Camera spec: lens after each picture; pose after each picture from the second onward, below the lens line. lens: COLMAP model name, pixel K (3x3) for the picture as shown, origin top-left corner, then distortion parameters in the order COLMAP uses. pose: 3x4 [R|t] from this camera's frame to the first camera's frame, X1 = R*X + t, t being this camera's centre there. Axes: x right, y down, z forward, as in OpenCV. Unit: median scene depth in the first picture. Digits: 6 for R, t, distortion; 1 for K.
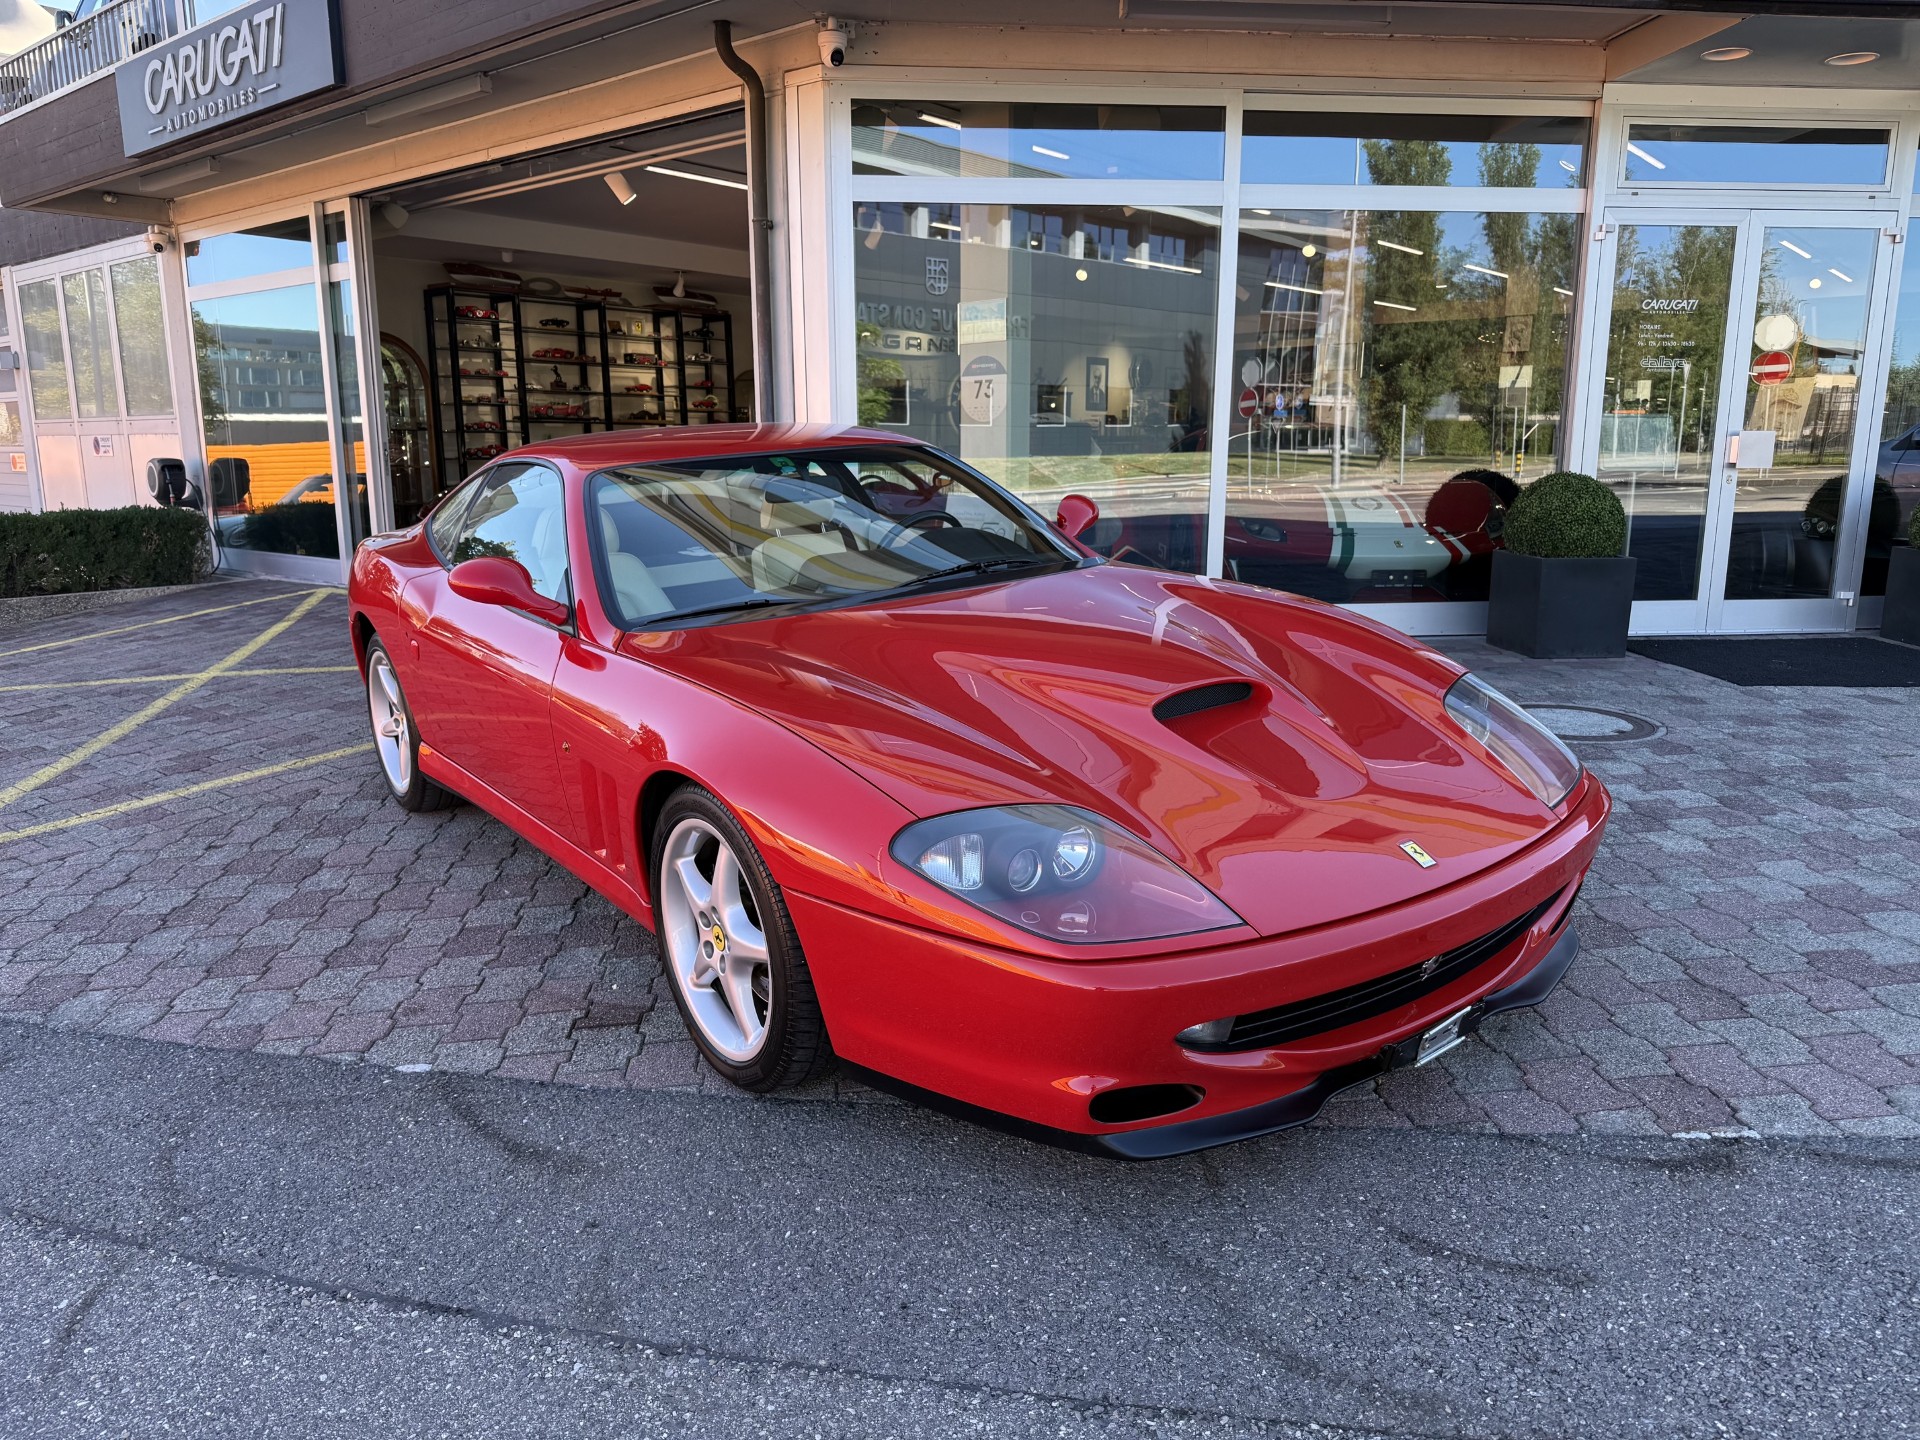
lens RADIAL K [[1356.2, 0, 955.8], [0, 1356.2, 724.3], [0, 0, 1]] dist [0.007053, -0.011401]
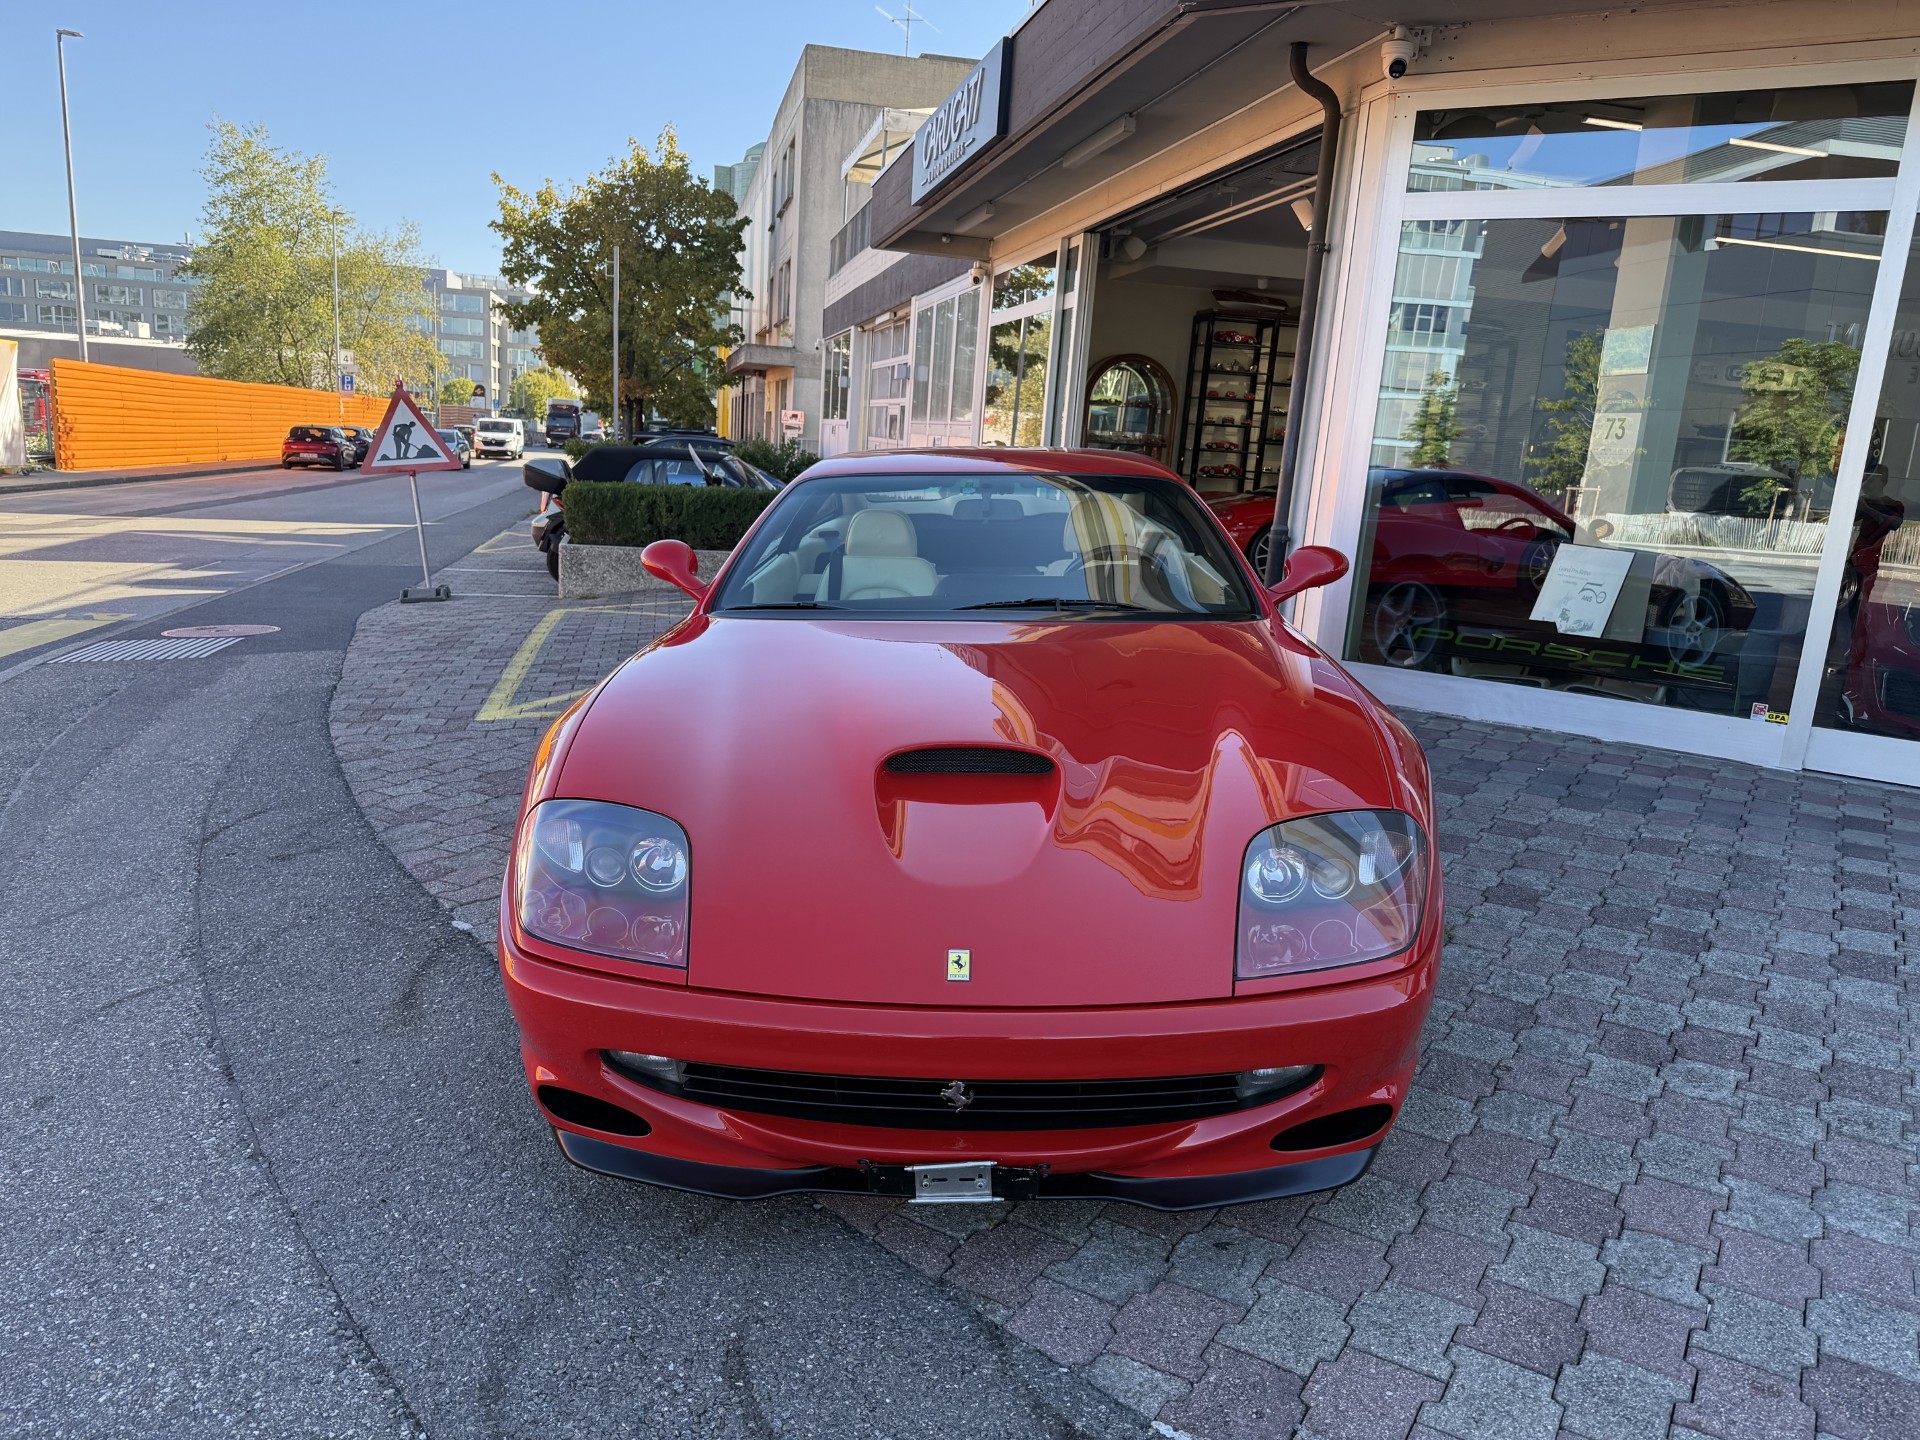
lens RADIAL K [[1345.3, 0, 947.6], [0, 1345.3, 717.0], [0, 0, 1]] dist [0.060869, -0.075207]
pose [[0.783465, 0.180692, -0.594586, 0.290823], [-0.193303, 0.980189, 0.043166, -0.034463], [0.590607, 0.081116, 0.802872, 0.099746]]
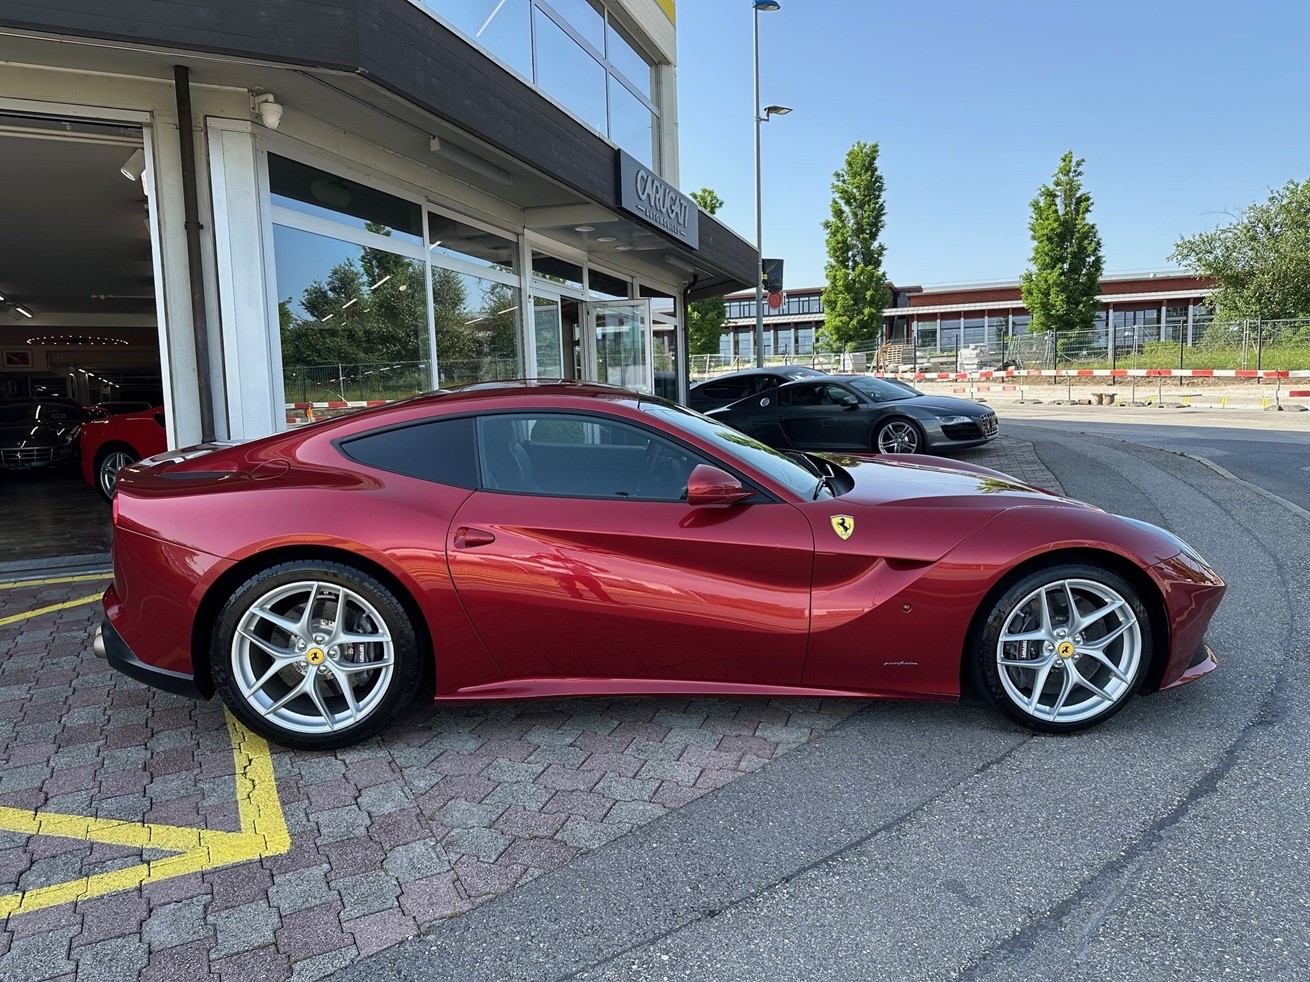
lens RADIAL K [[914.4, 0, 669.0], [0, 914.4, 485.5], [0, 0, 1]] dist [0.084599, -0.103716]
pose [[0.385702, -0.090384, 0.918185, -0.793659], [0.216208, 0.976333, 0.005285, -0.047116], [-0.896933, 0.196480, 0.396116, 0.323149]]
